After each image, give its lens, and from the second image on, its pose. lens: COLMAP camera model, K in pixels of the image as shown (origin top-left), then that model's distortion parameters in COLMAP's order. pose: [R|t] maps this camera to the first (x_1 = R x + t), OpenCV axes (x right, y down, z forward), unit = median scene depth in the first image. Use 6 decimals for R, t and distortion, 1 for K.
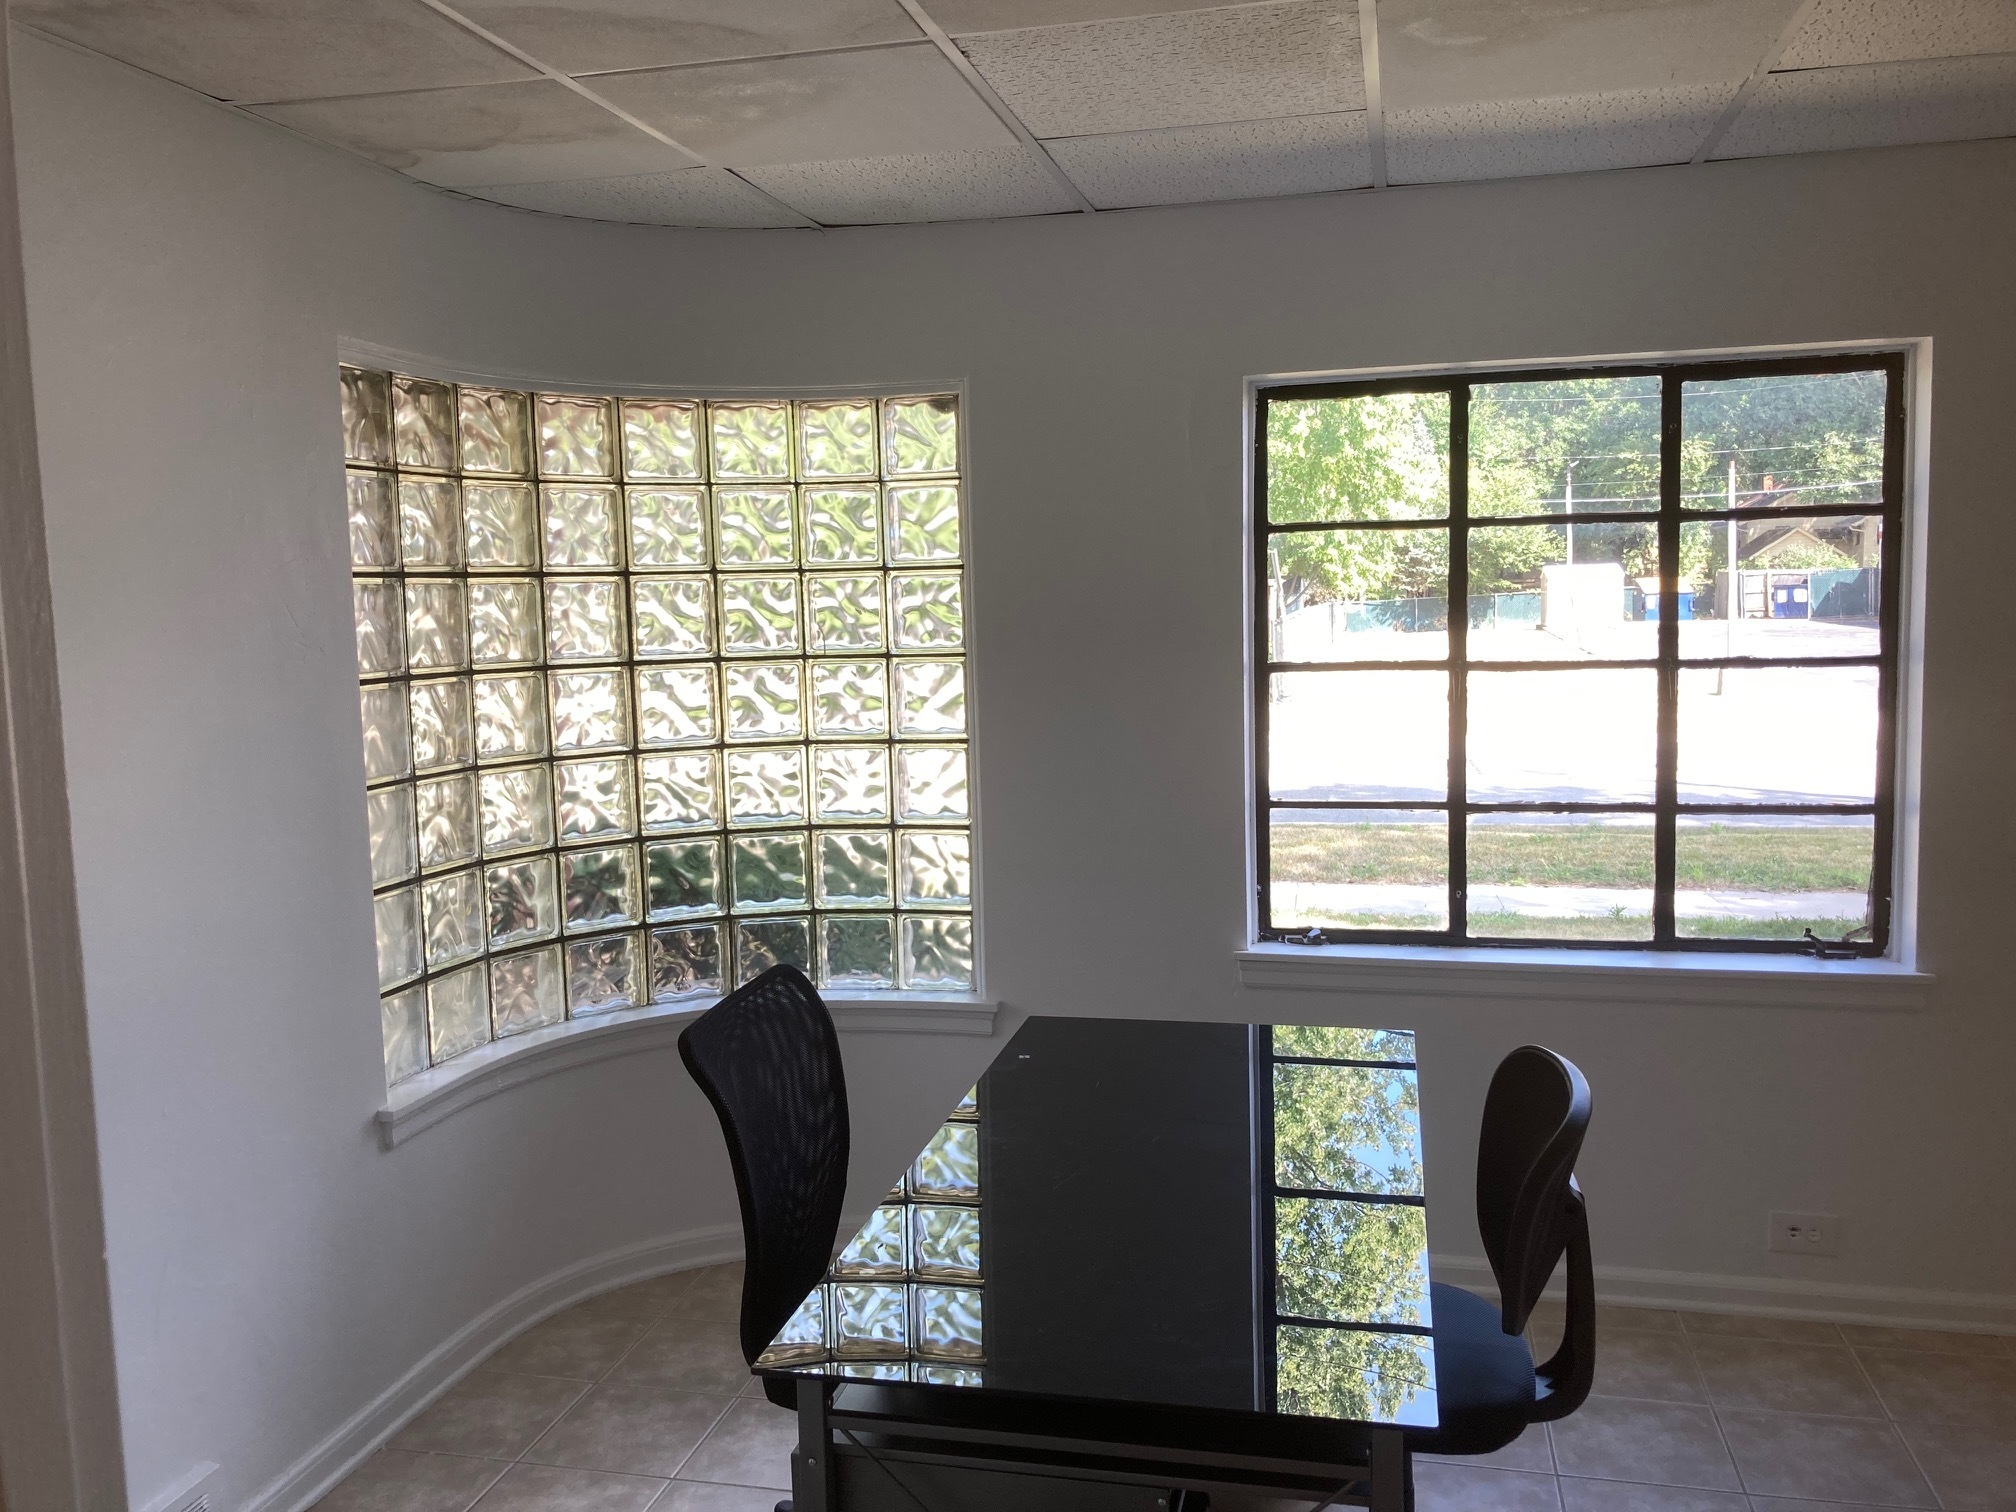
lens RADIAL K [[1655.6, 0, 1003.4], [0, 1655.6, 743.6], [0, 0, 1]] dist [0.034540, -0.050104]
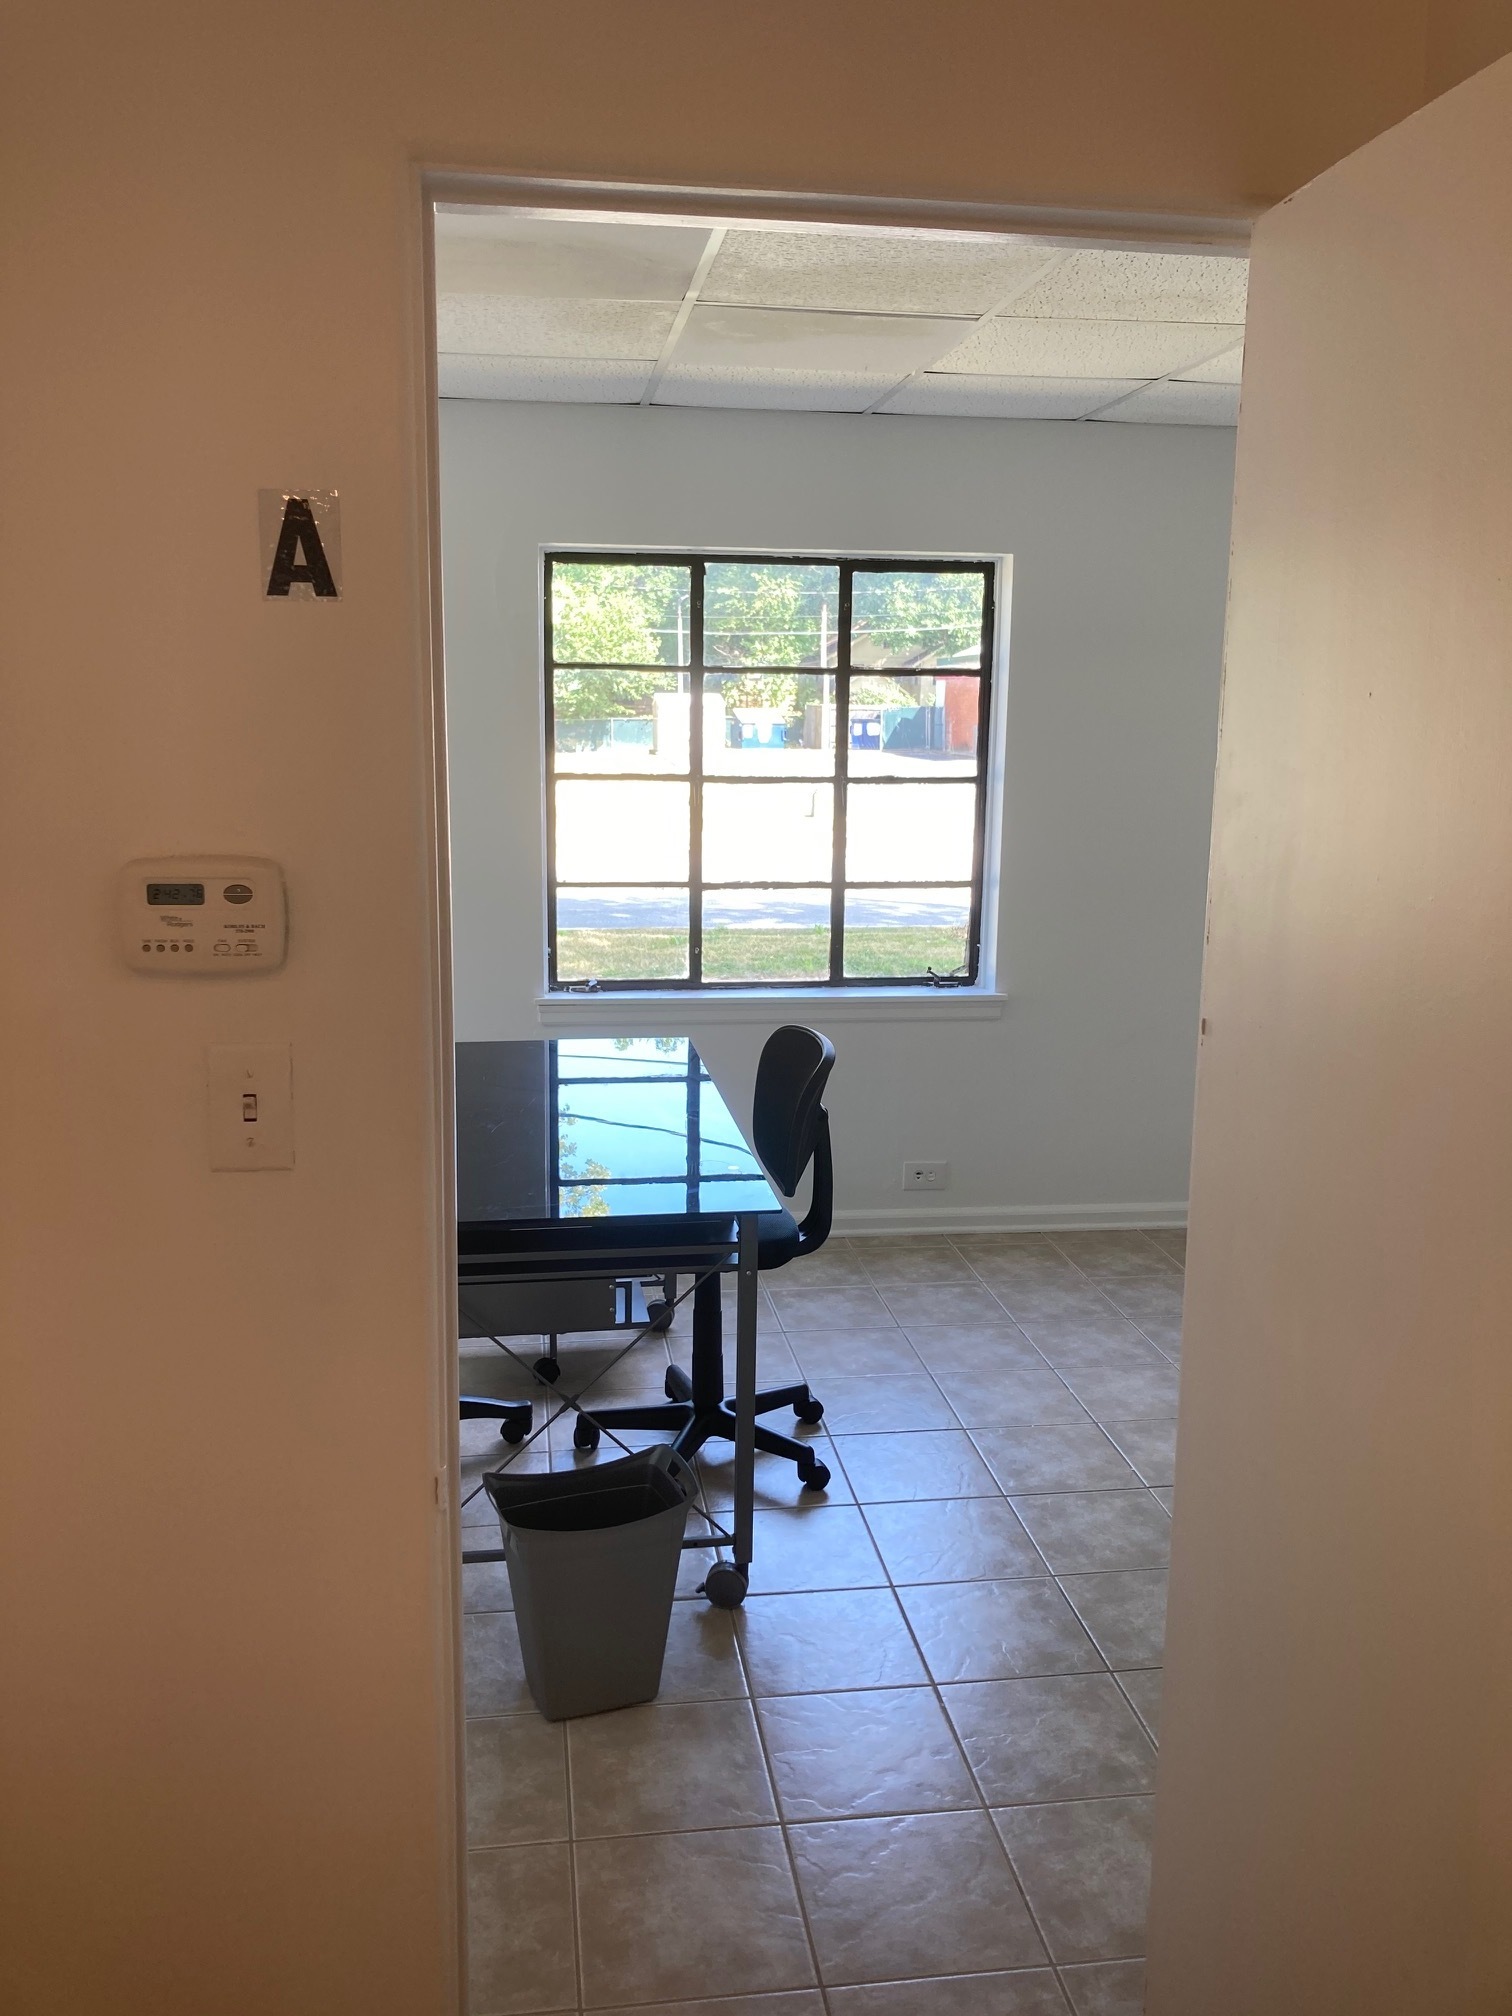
lens RADIAL K [[1655.6, 0, 760.5], [0, 1655.6, 1025.4], [0, 0, 1]] dist [0.034540, -0.050104]
pose [[0.927693, -0.036357, 0.371569, -0.176306], [0.000243, 0.995306, 0.096780, 0.021183], [-0.373343, -0.089692, 0.923347, -0.257597]]
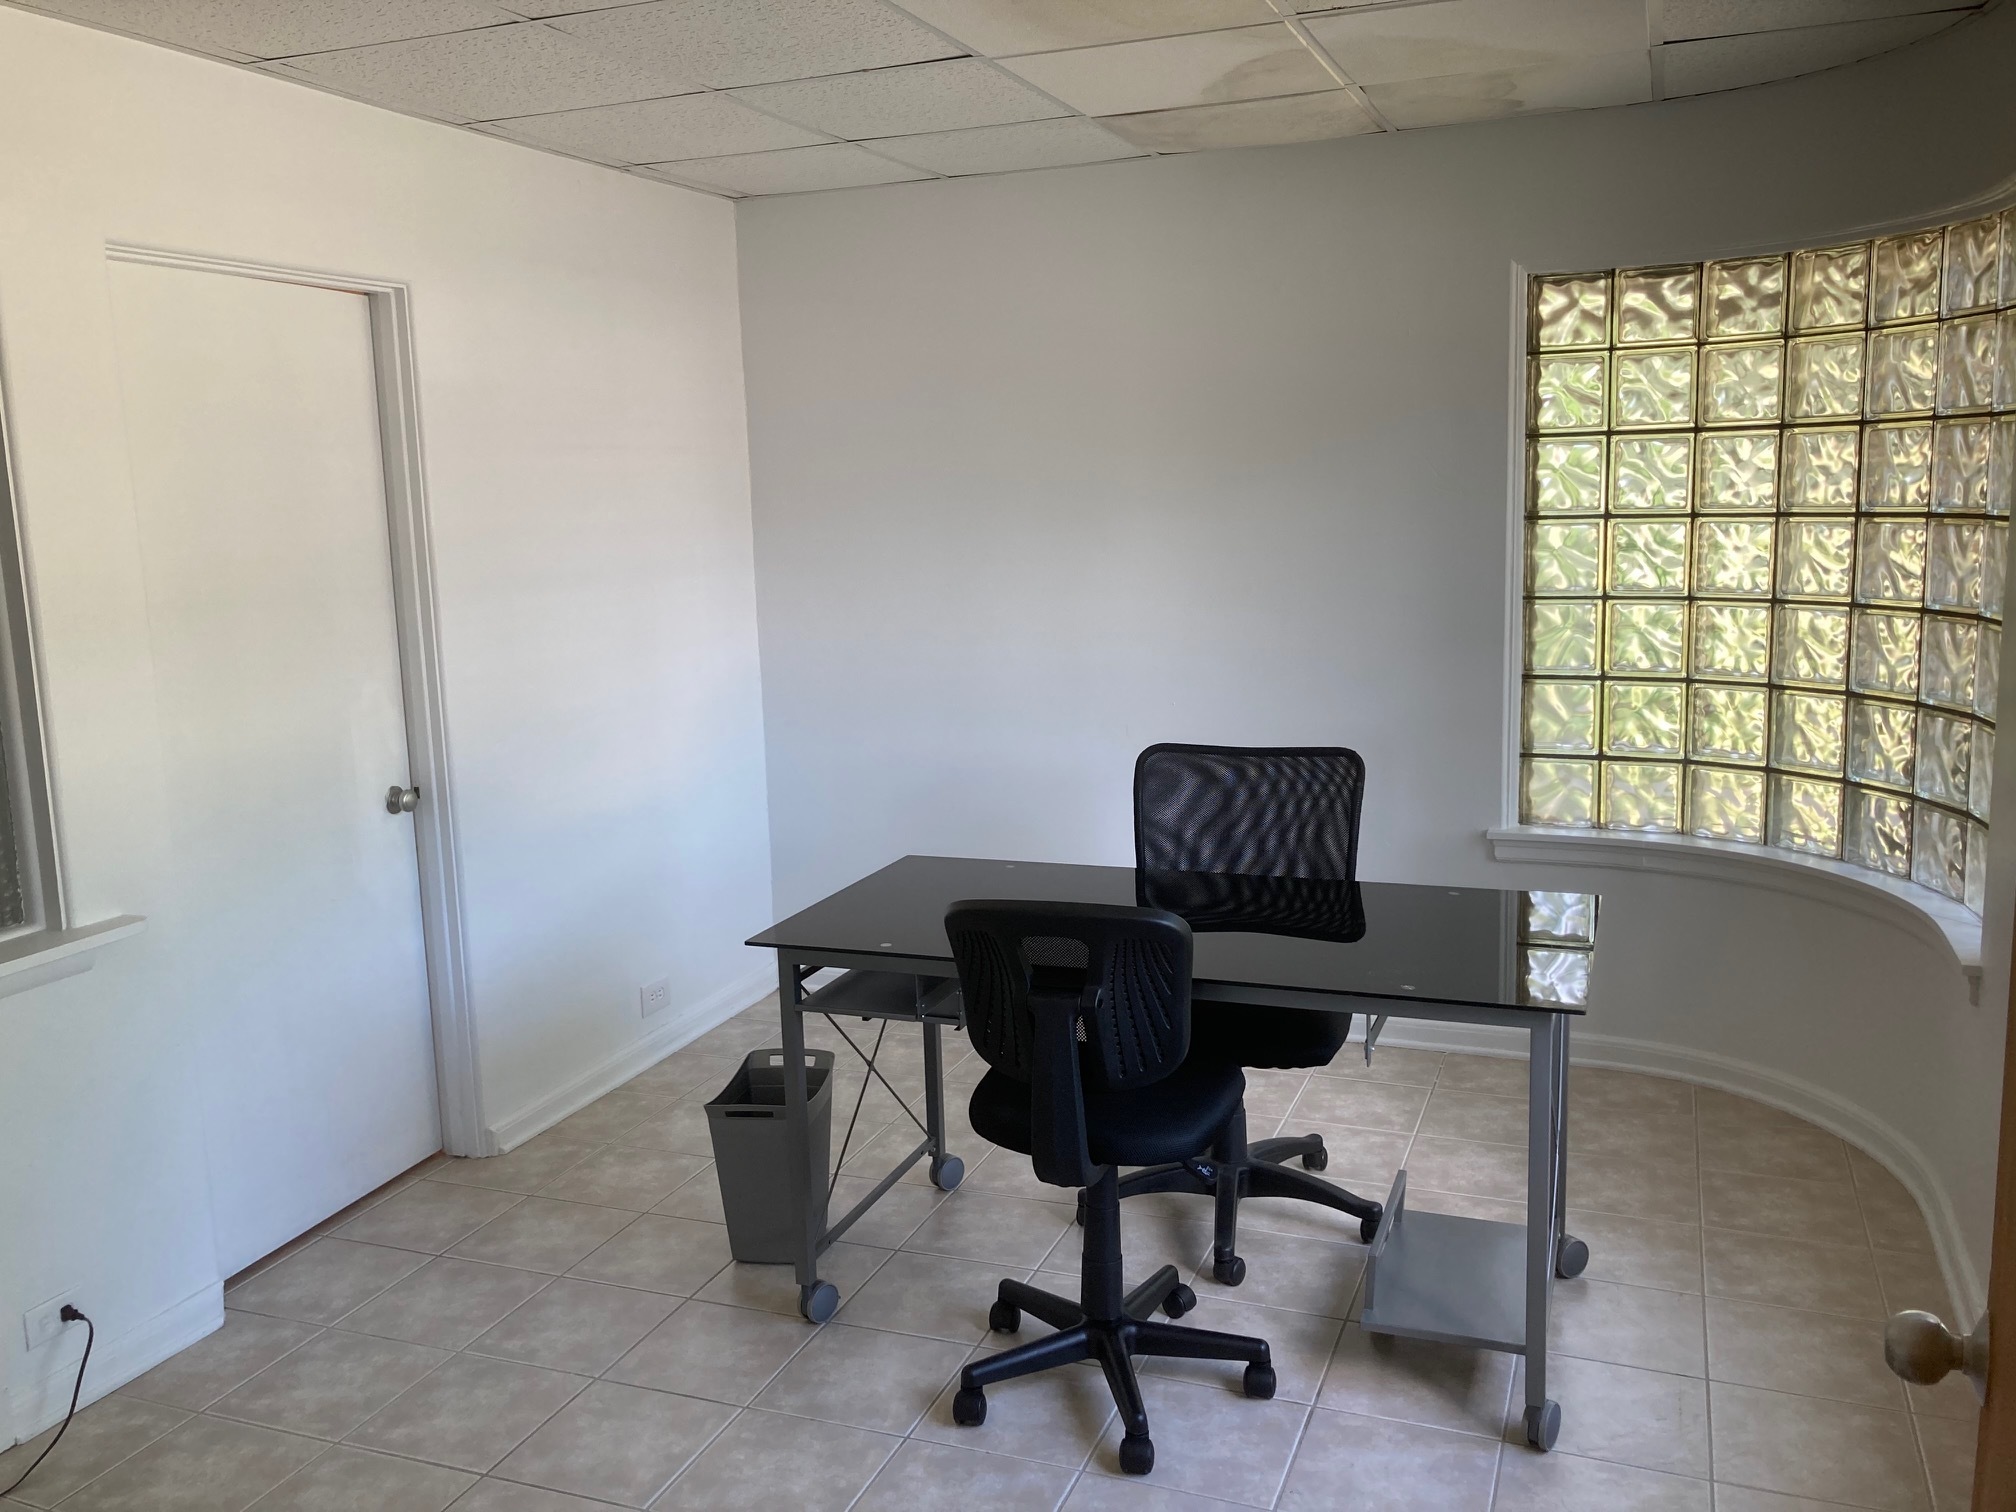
lens RADIAL K [[1655.6, 0, 1010.8], [0, 1655.6, 750.0], [0, 0, 1]] dist [0.034540, -0.050104]
pose [[-0.151244, 0.181977, -0.971602, 1.079210], [-0.056799, 0.979685, 0.192333, -0.094127], [0.986863, 0.084276, -0.137835, 0.837356]]
